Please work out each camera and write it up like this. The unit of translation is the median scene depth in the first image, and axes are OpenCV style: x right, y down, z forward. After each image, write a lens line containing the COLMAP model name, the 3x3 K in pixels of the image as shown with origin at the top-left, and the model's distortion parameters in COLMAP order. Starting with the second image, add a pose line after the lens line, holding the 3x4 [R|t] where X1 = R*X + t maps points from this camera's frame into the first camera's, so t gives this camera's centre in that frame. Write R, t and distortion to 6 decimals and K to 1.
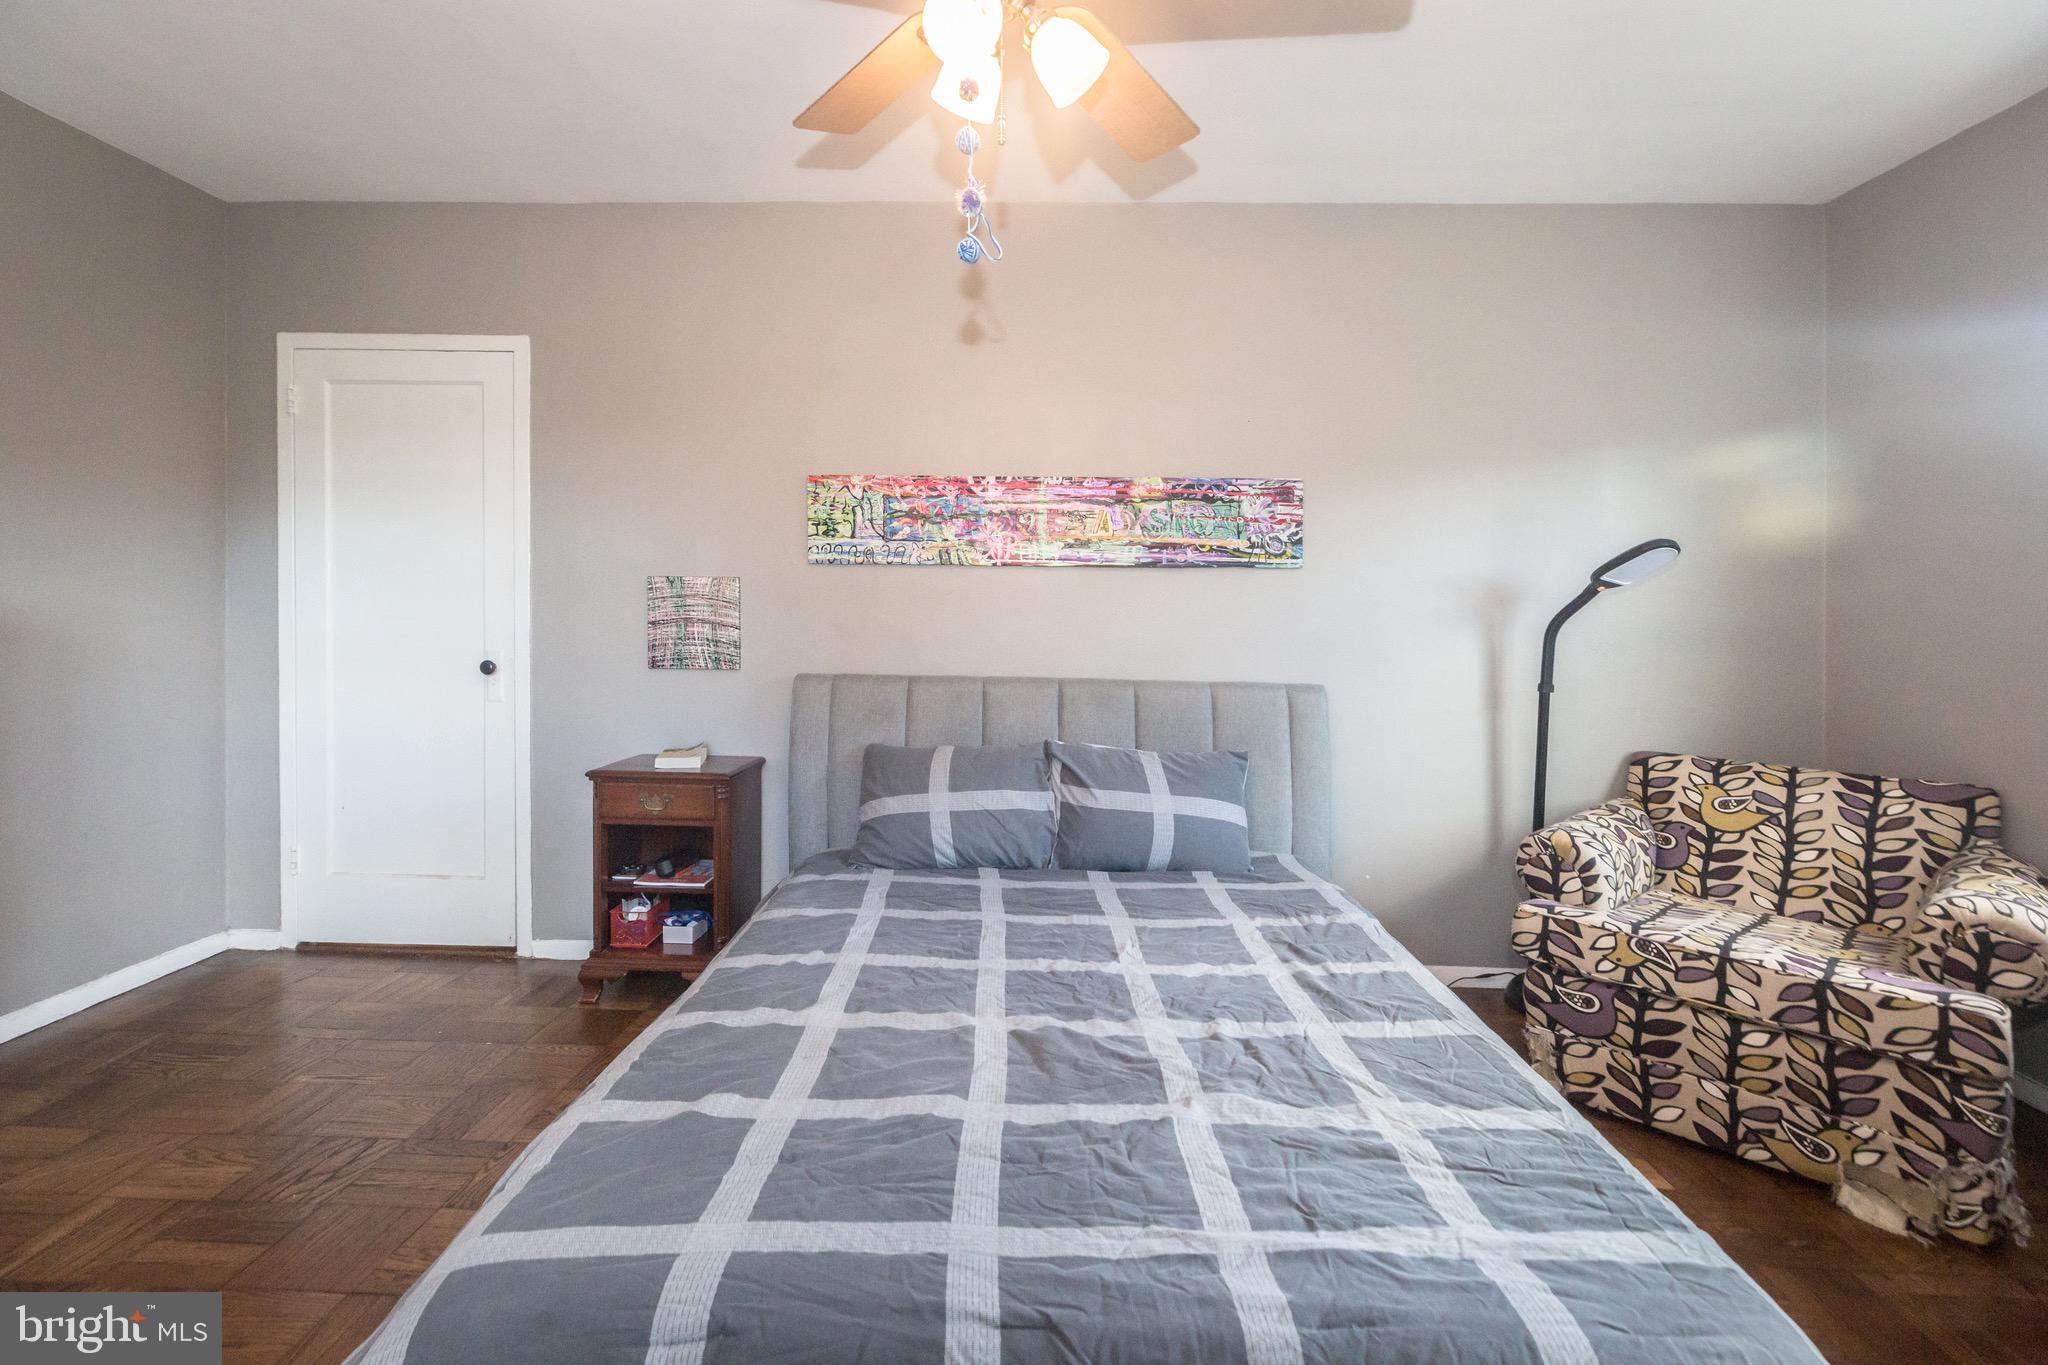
lens RADIAL K [[944.8, 0, 979.5], [0, 944.8, 626.5], [0, 0, 1]] dist [0.010927, -0.004707]
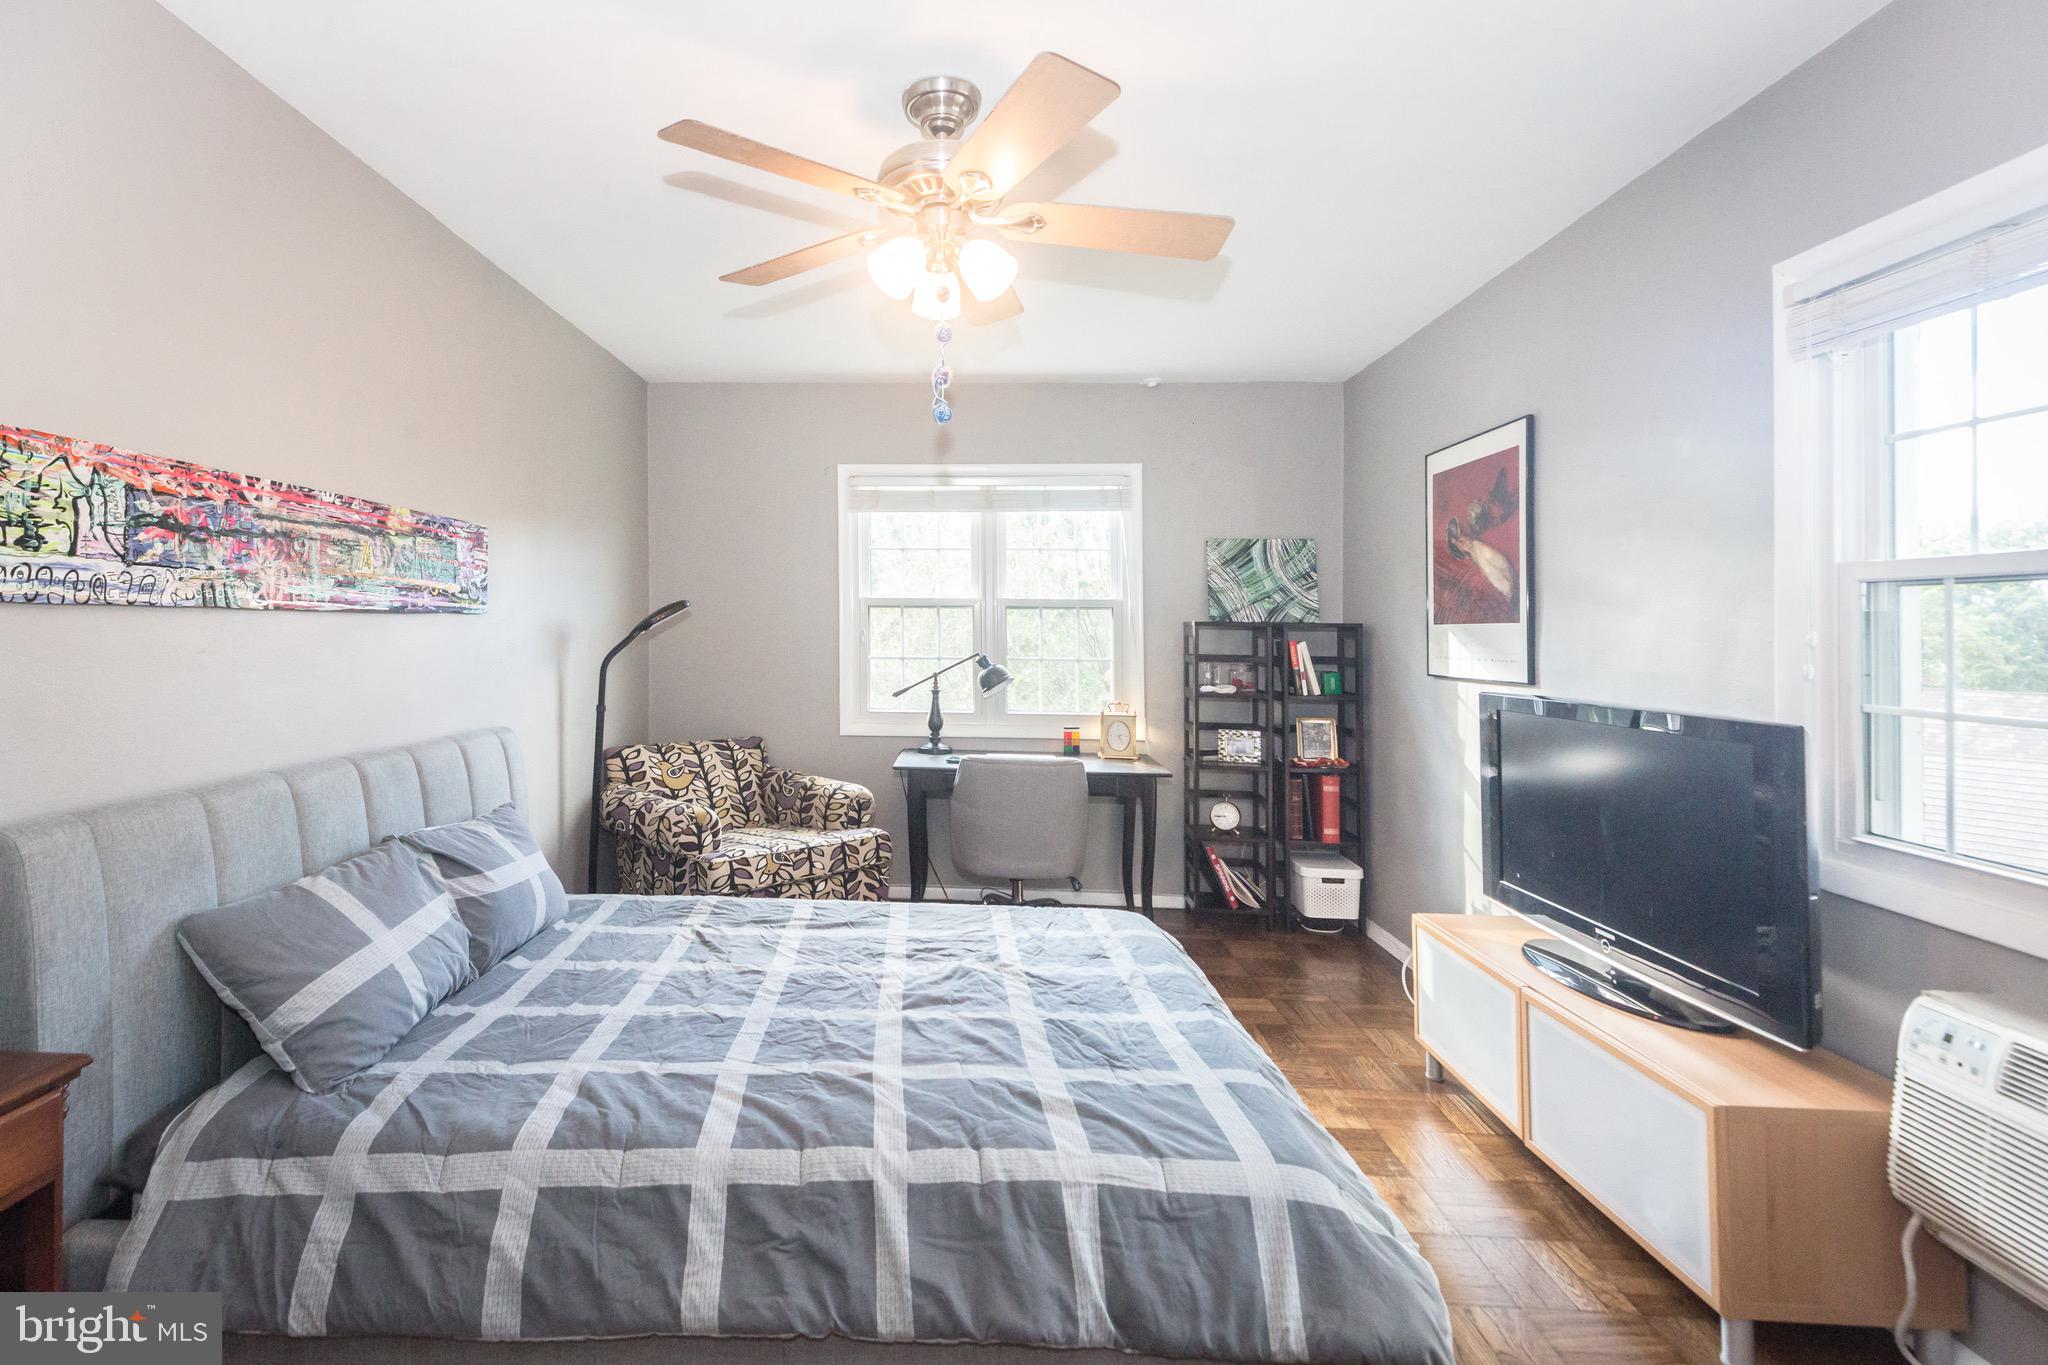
lens RADIAL K [[1013.7, 0, 902.1], [0, 1013.7, 617.7], [0, 0, 1]] dist [0.001885, 0.001216]
pose [[-0.000484, -0.006861, 0.999976, -0.818290], [0.006406, 0.999956, 0.006864, -0.068494], [-0.999979, 0.006409, -0.000440, 0.610816]]
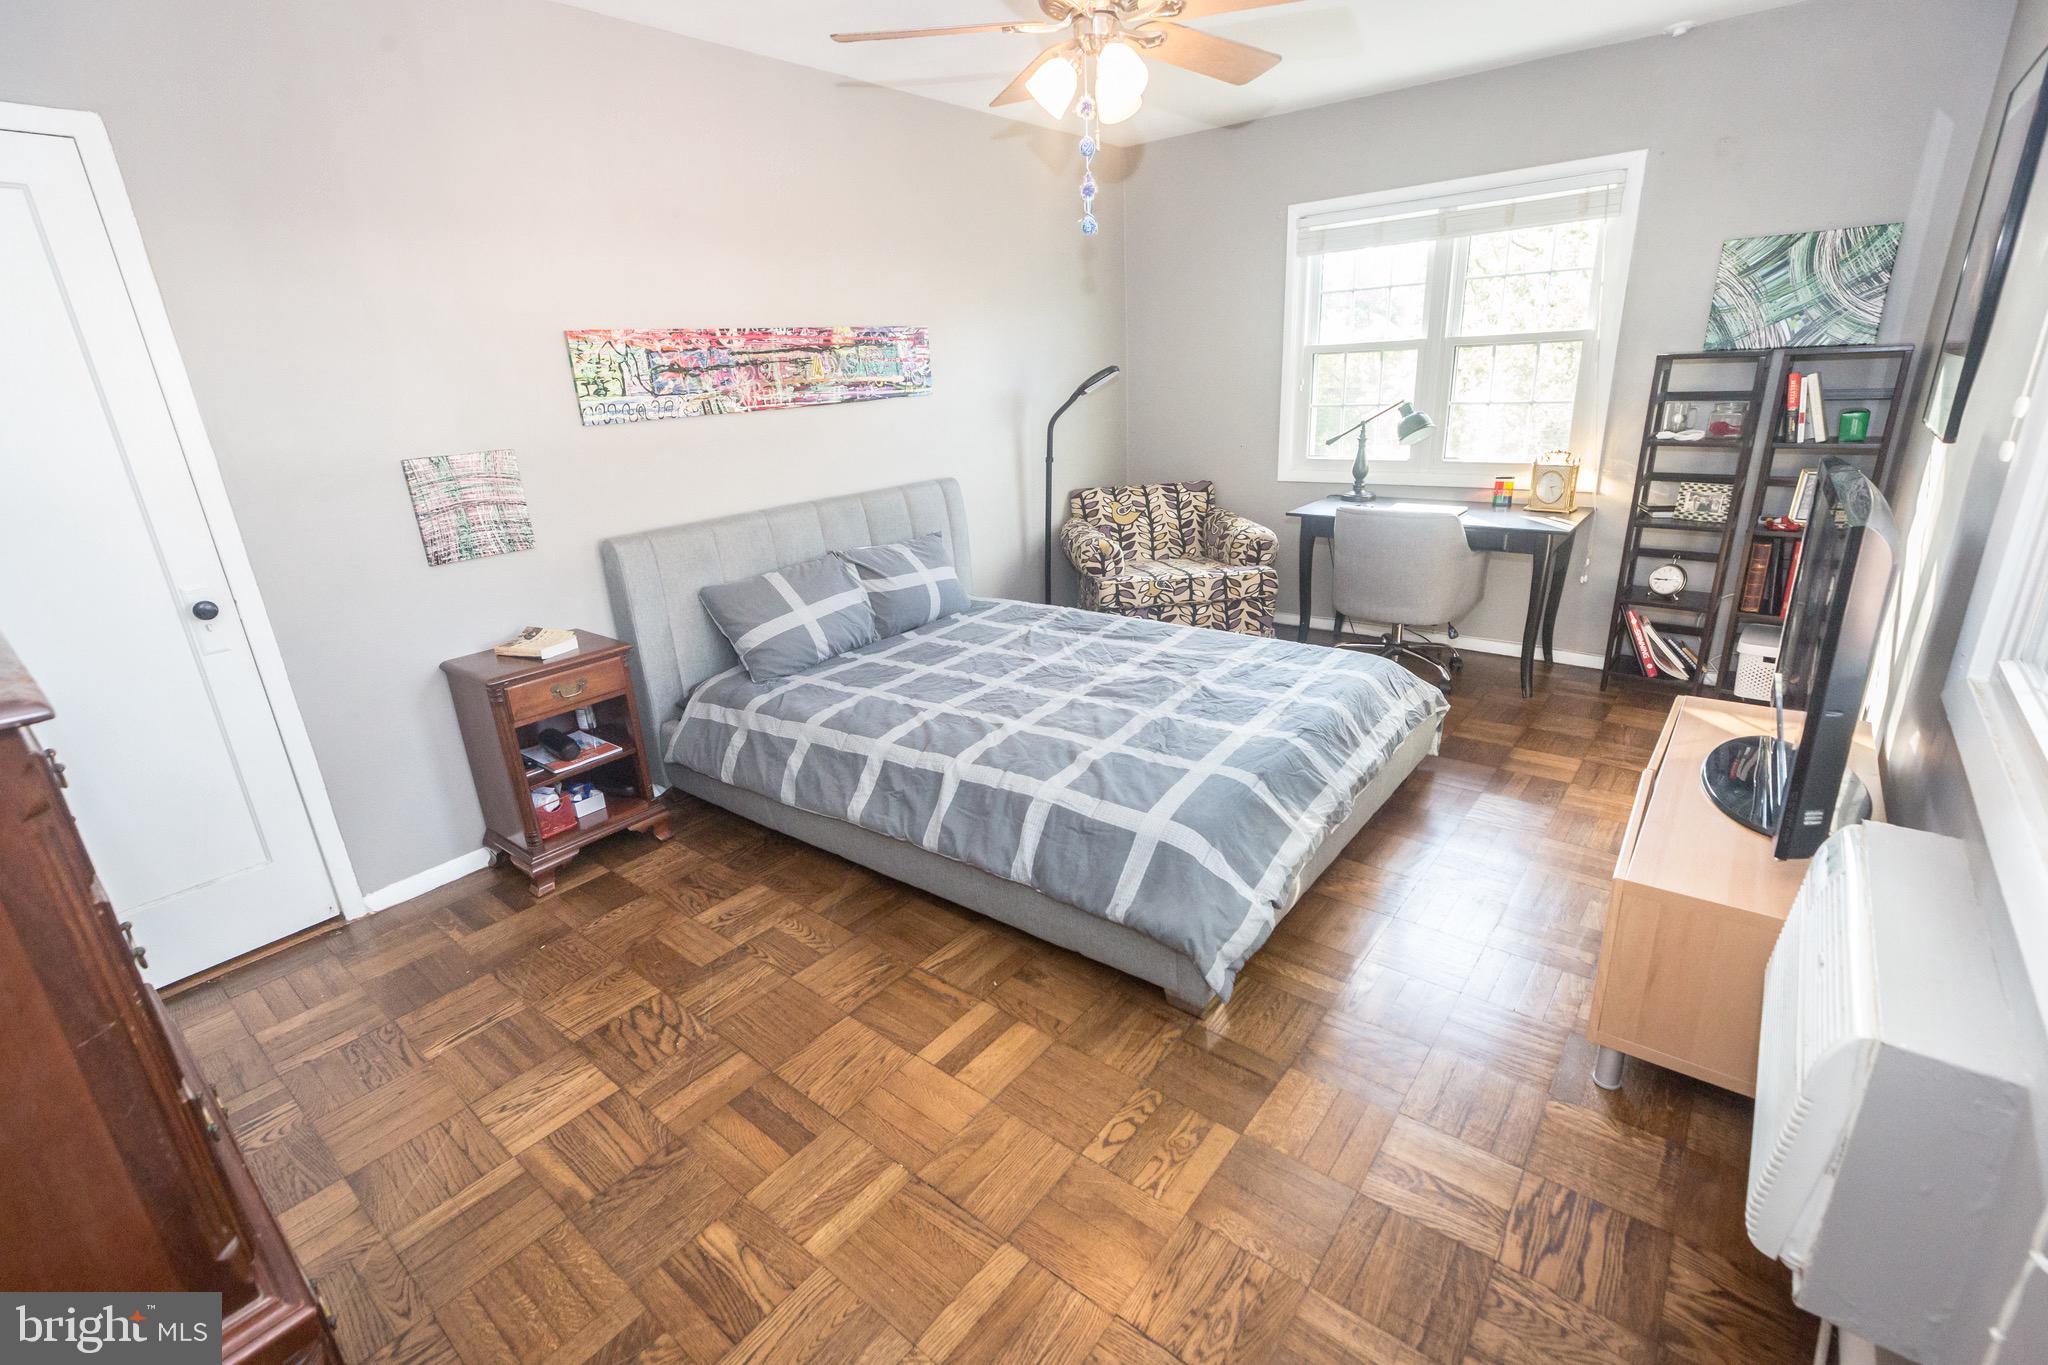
lens RADIAL K [[944.8, 0, 972.8], [0, 944.8, 704.1], [0, 0, 1]] dist [0.010927, -0.004707]
pose [[0.603226, -0.318618, 0.731165, -0.872882], [0.078472, 0.936001, 0.343138, -0.119266], [-0.793701, -0.149614, 0.589622, 0.061485]]
